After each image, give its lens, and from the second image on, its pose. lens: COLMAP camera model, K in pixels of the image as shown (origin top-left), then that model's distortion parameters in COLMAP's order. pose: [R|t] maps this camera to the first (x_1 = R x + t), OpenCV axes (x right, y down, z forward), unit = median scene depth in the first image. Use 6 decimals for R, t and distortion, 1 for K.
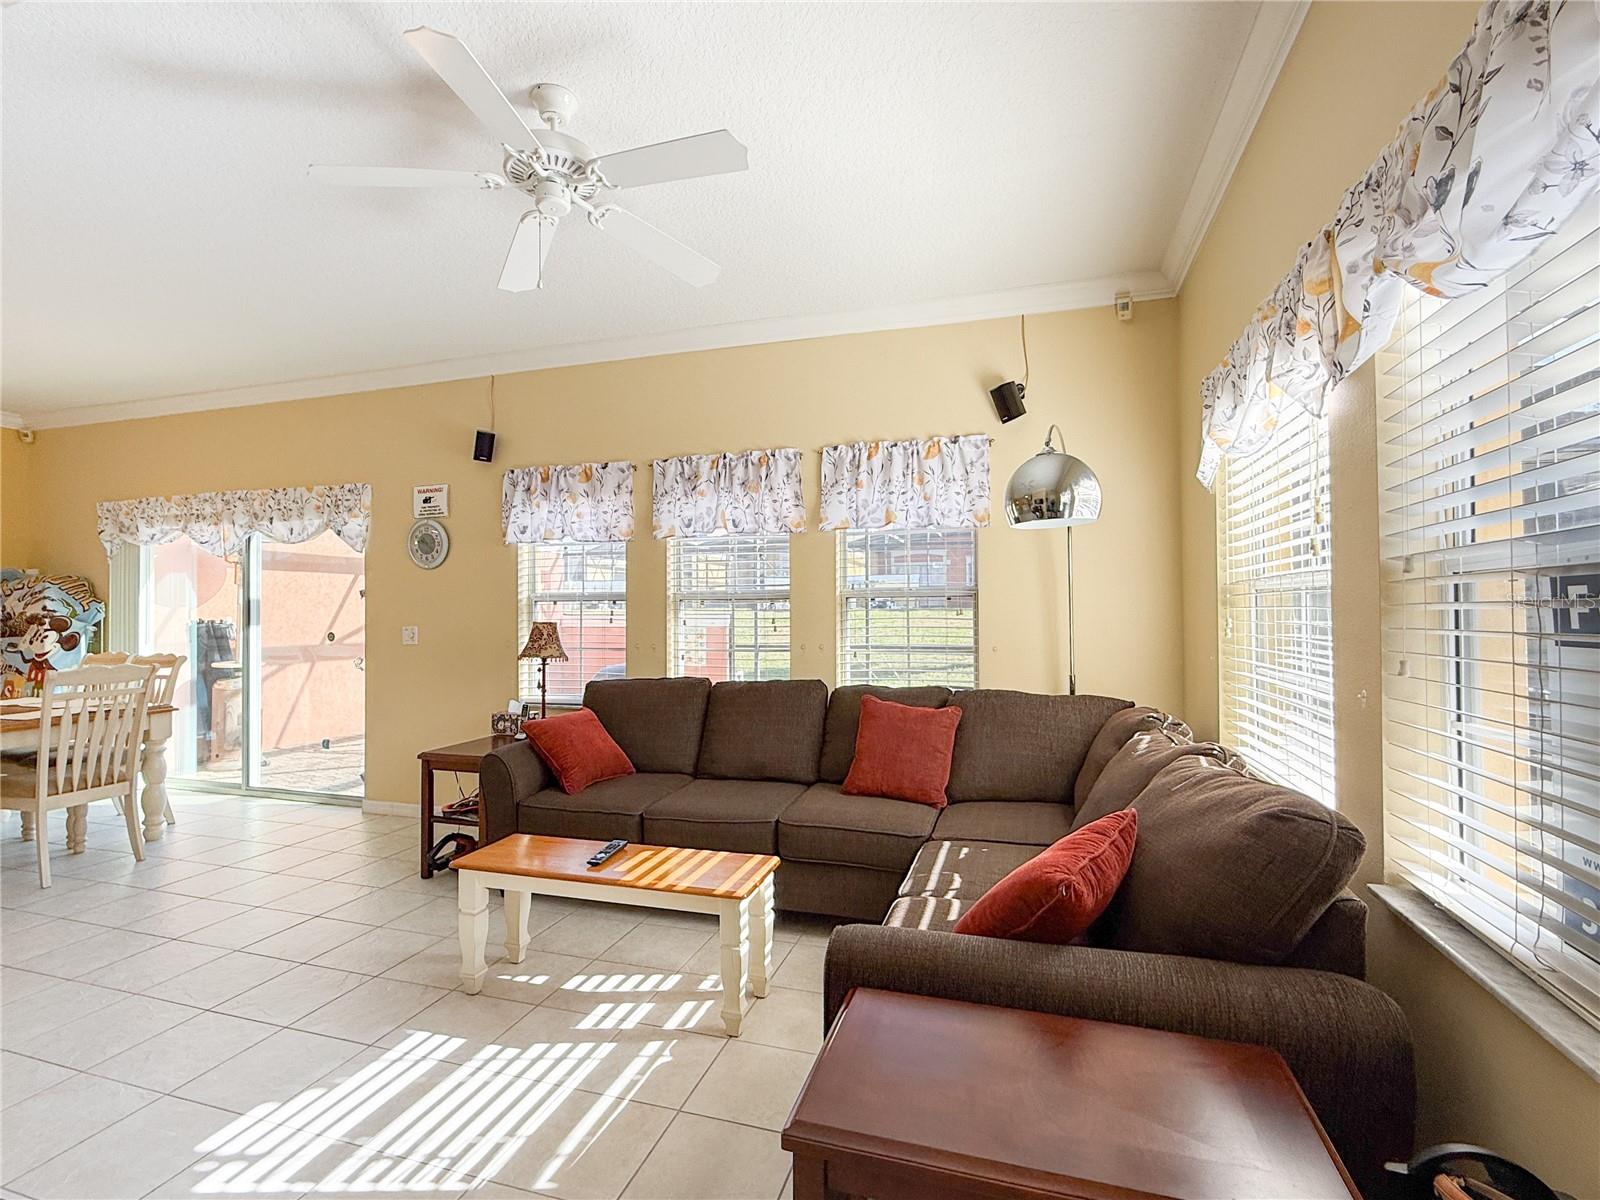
lens RADIAL K [[743.5, 0, 800.0], [0, 743.5, 600.0], [0, 0, 1]] dist [-0.011246, -0.000118]
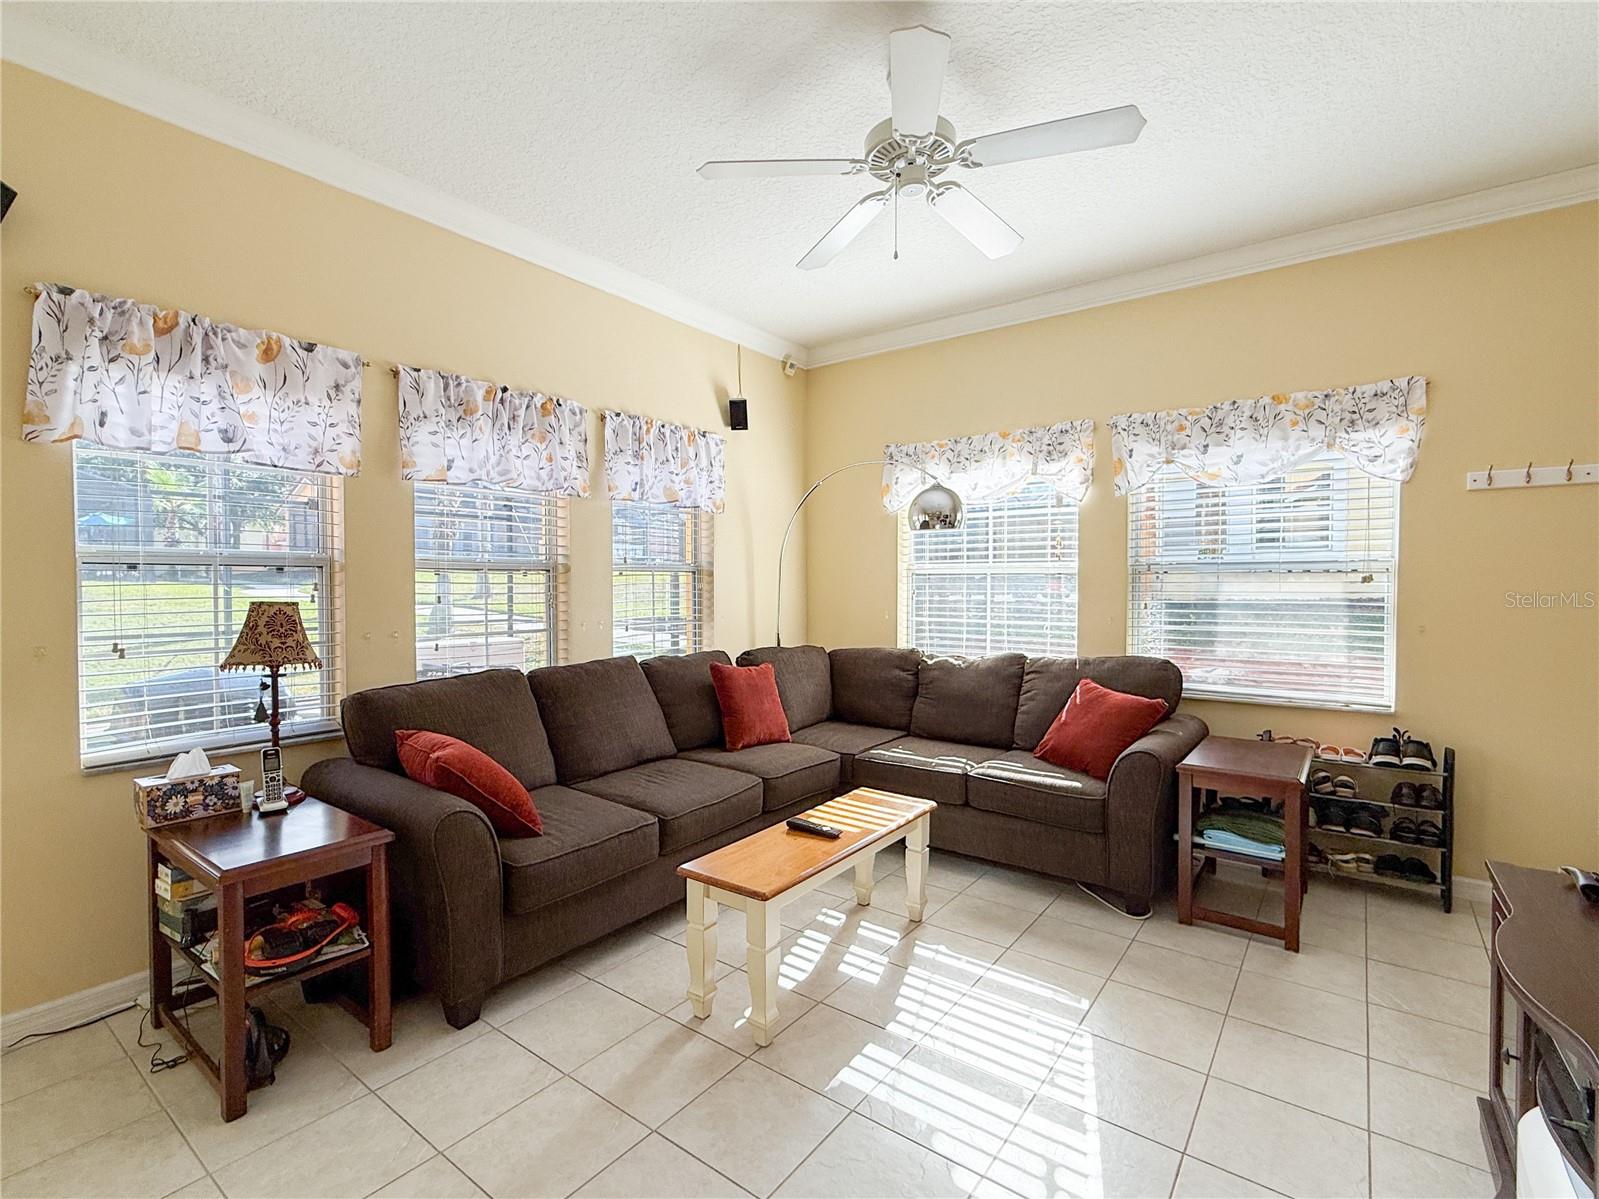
lens RADIAL K [[743.0, 0, 799.5], [0, 743.0, 599.5], [0, 0, 1]] dist [-0.011246, -0.000118]
pose [[0.340898, -0.014226, 0.939993, -0.829944], [-0.012731, 0.999724, 0.019747, 0.013060], [-0.940014, -0.018699, 0.340623, 0.480389]]
